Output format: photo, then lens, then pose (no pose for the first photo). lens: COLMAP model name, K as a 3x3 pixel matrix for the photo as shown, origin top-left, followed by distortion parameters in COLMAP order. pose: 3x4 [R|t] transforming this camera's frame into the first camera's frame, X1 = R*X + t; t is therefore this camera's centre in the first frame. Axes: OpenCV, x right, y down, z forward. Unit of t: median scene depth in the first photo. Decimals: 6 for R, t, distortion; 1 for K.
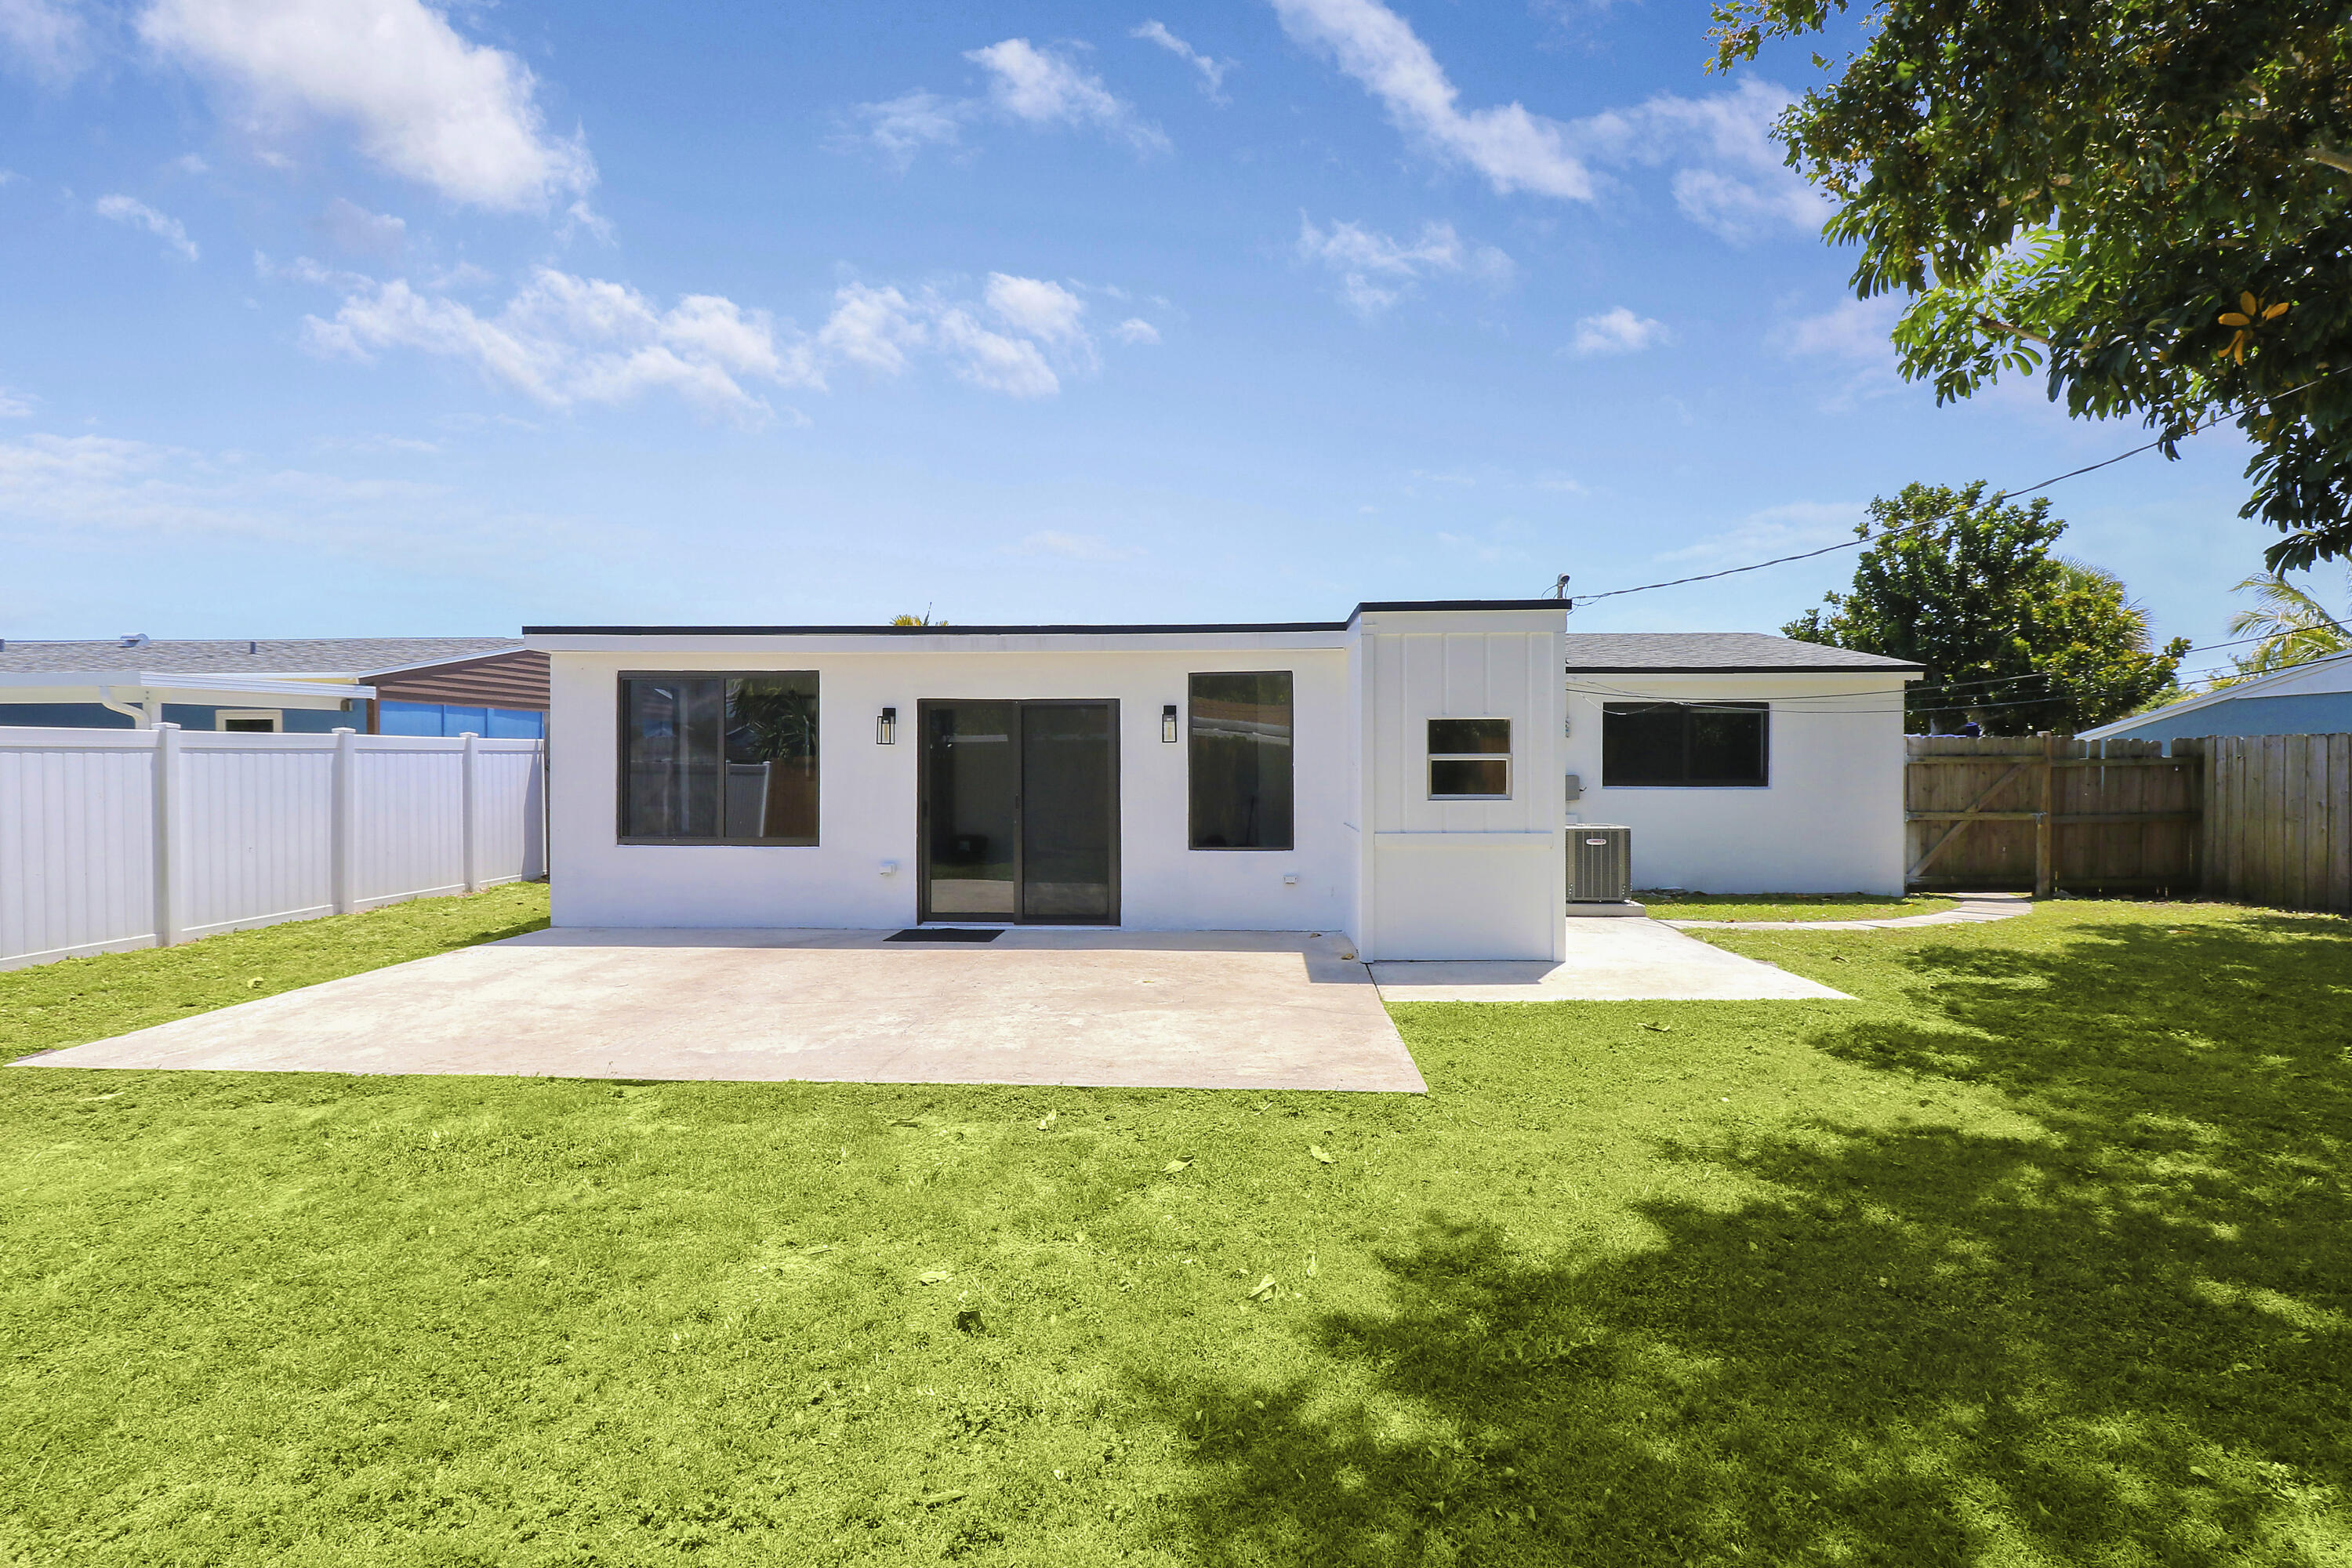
lens RADIAL K [[1086.9, 0, 1234.0], [0, 1086.9, 779.1], [0, 0, 1]] dist [-0.000885, -0.000225]
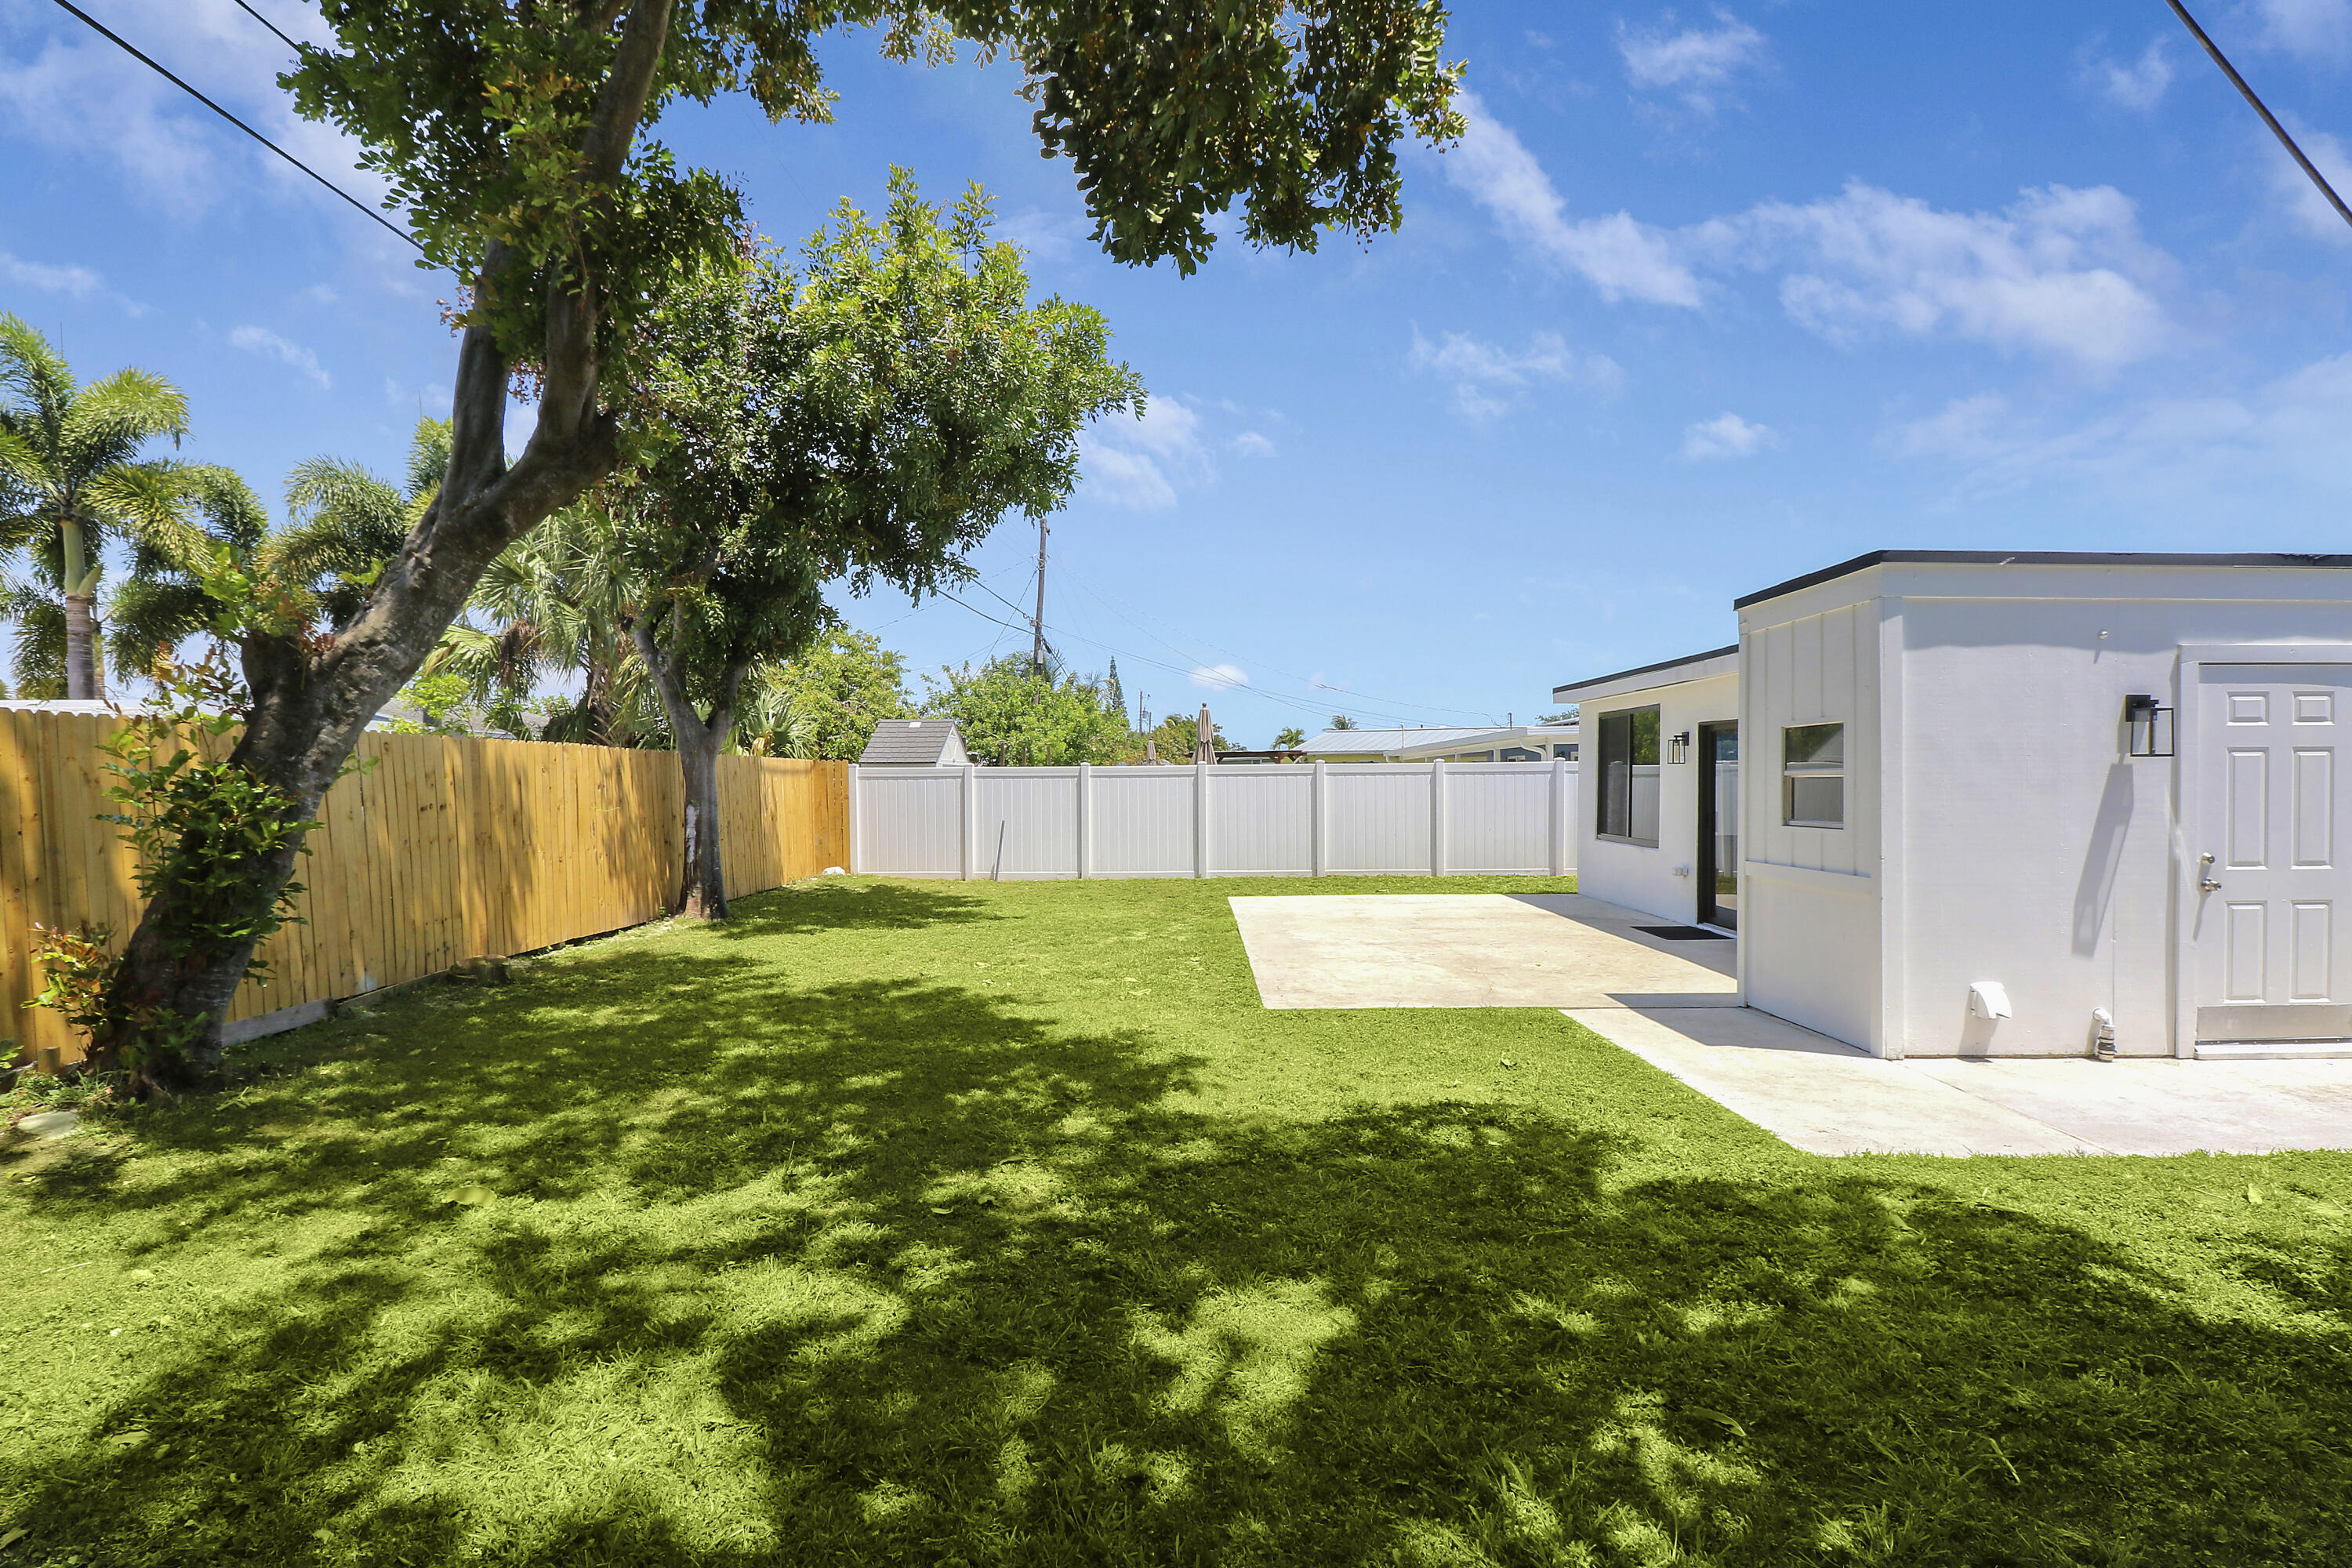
lens RADIAL K [[1087.9, 0, 1178.4], [0, 1087.9, 817.2], [0, 0, 1]] dist [-0.010961, -0.001031]
pose [[0.054165, 0.033334, -0.997975, 0.675887], [-0.012947, 0.999382, 0.032678, -0.005408], [0.998448, 0.011151, 0.054564, 0.340556]]
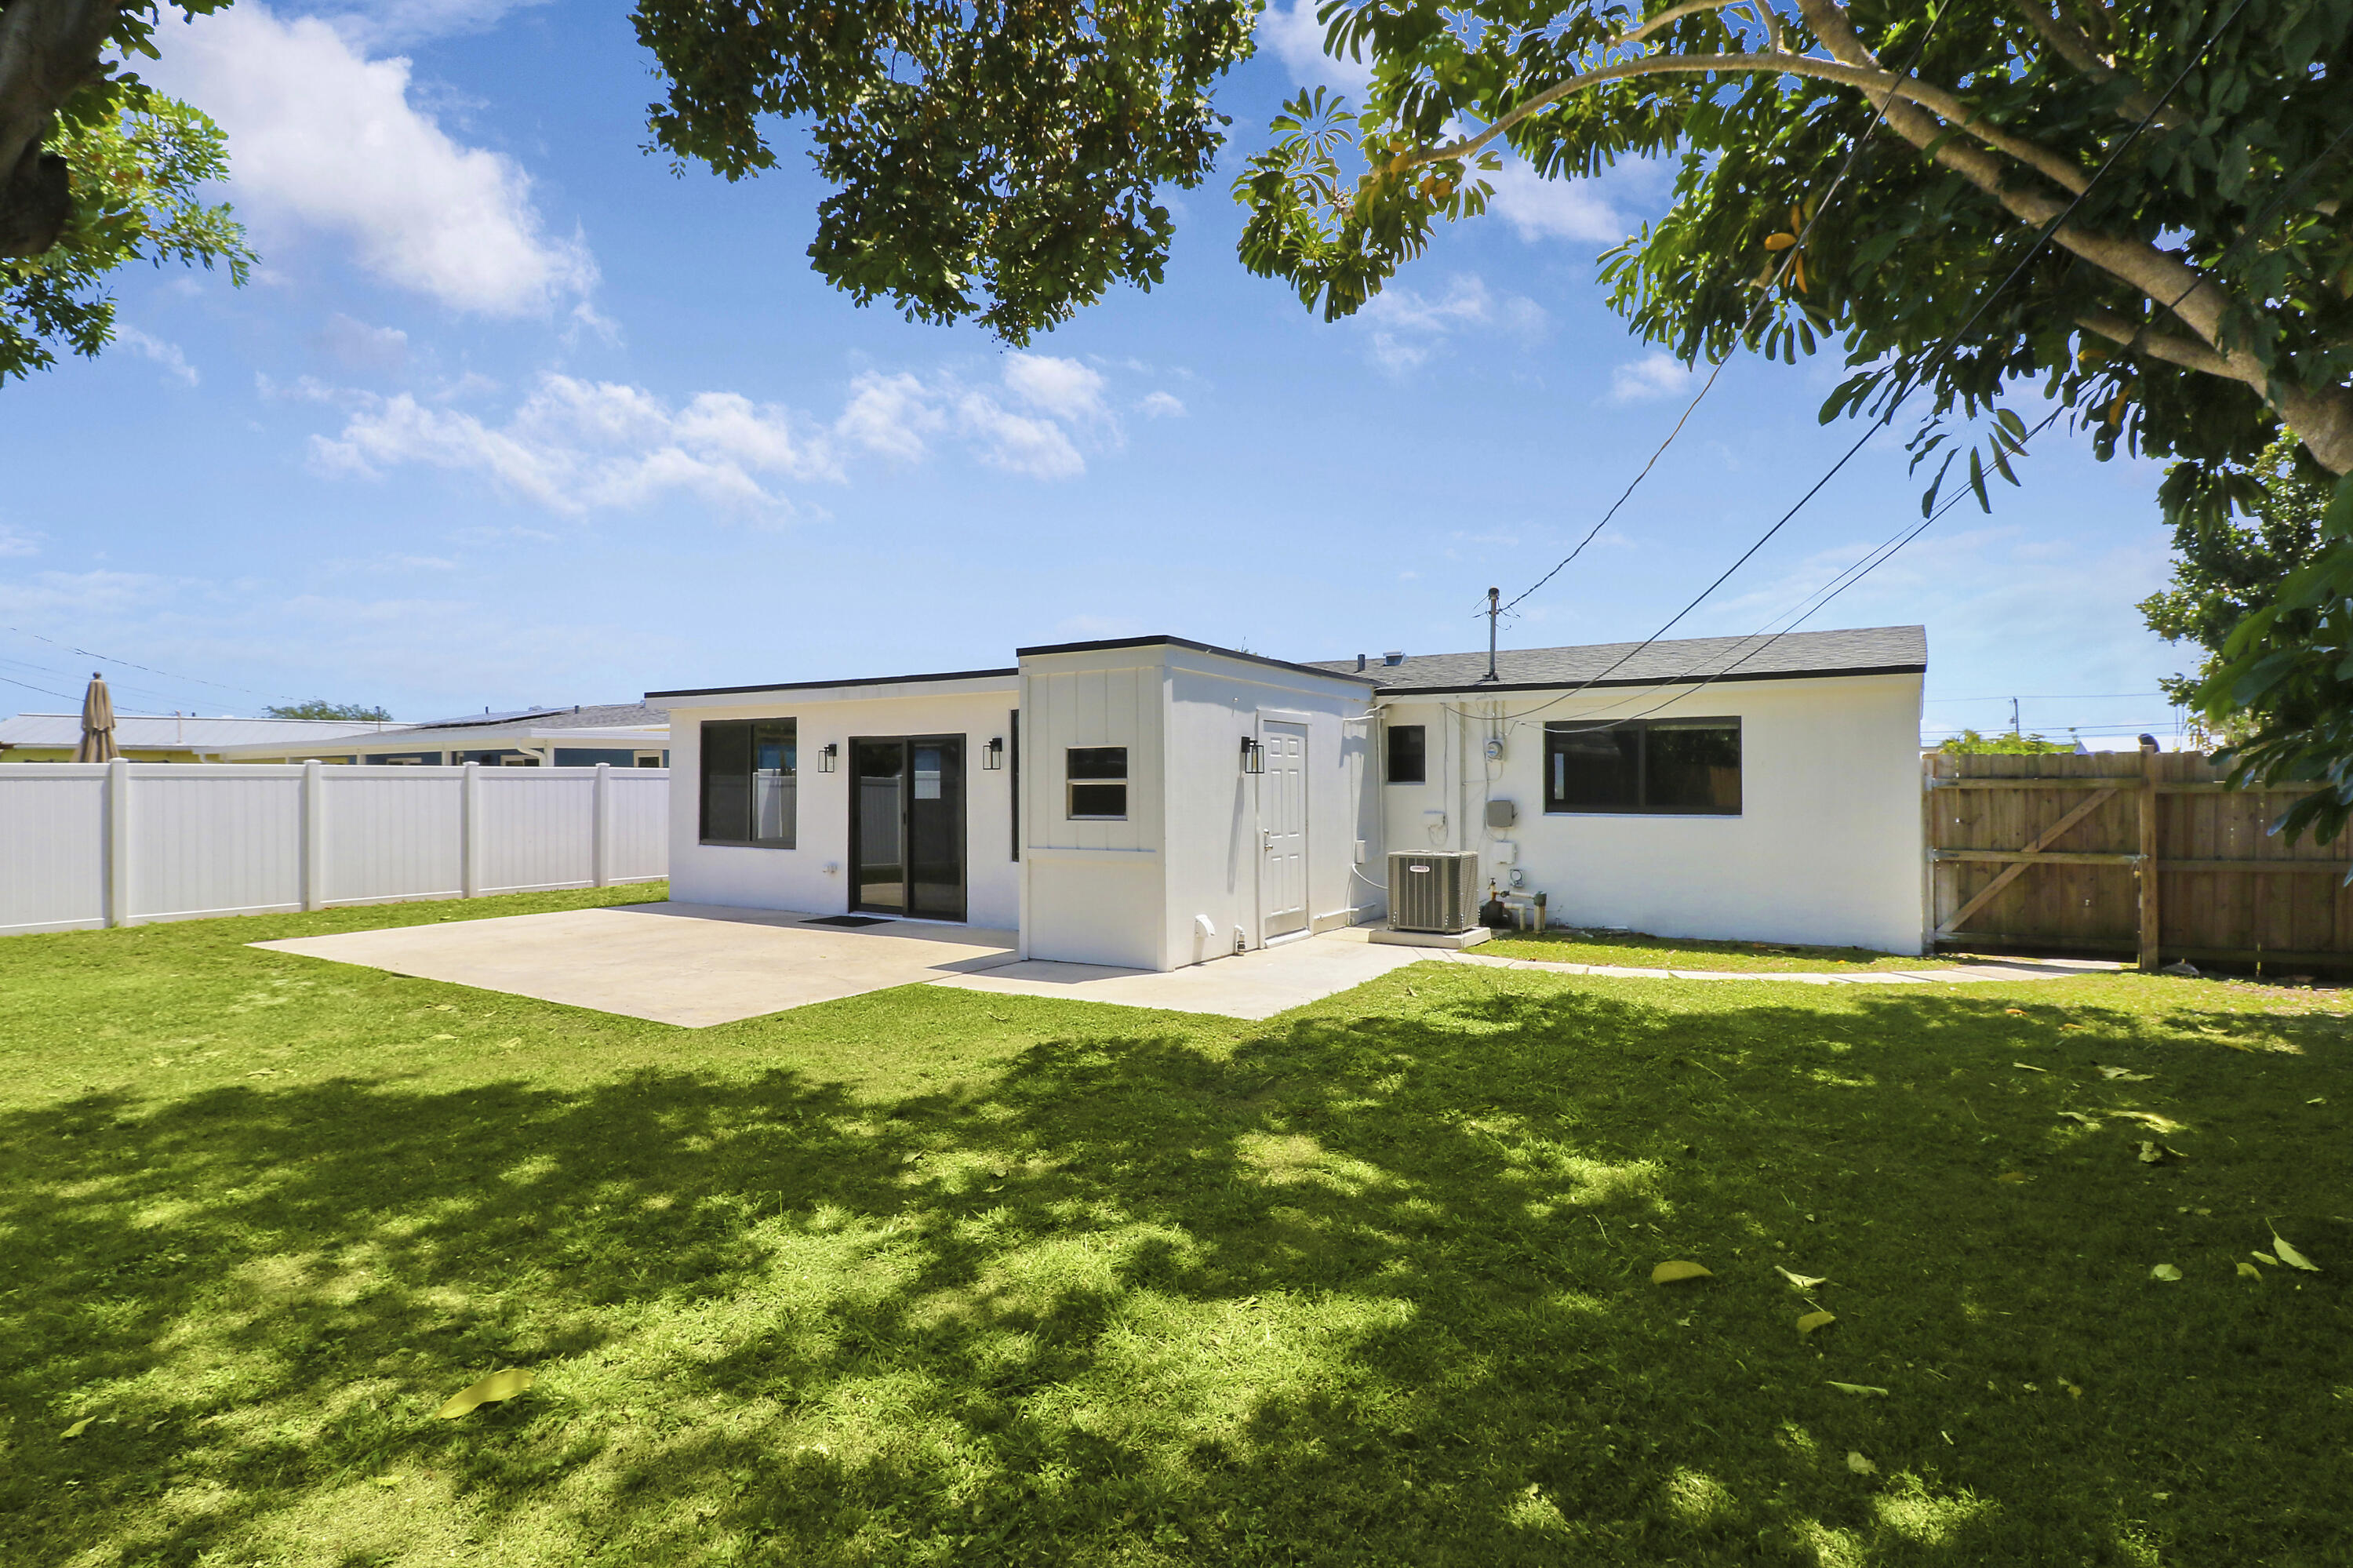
lens RADIAL K [[1119.8, 0, 1176.5], [0, 1119.8, 784.0], [0, 0, 1]] dist [-0.008099, -0.001237]
pose [[0.878207, -0.000956, -0.478279, 0.579877], [-0.007747, 0.999838, -0.016224, 0.000015], [0.478218, 0.017953, 0.878058, 0.023951]]
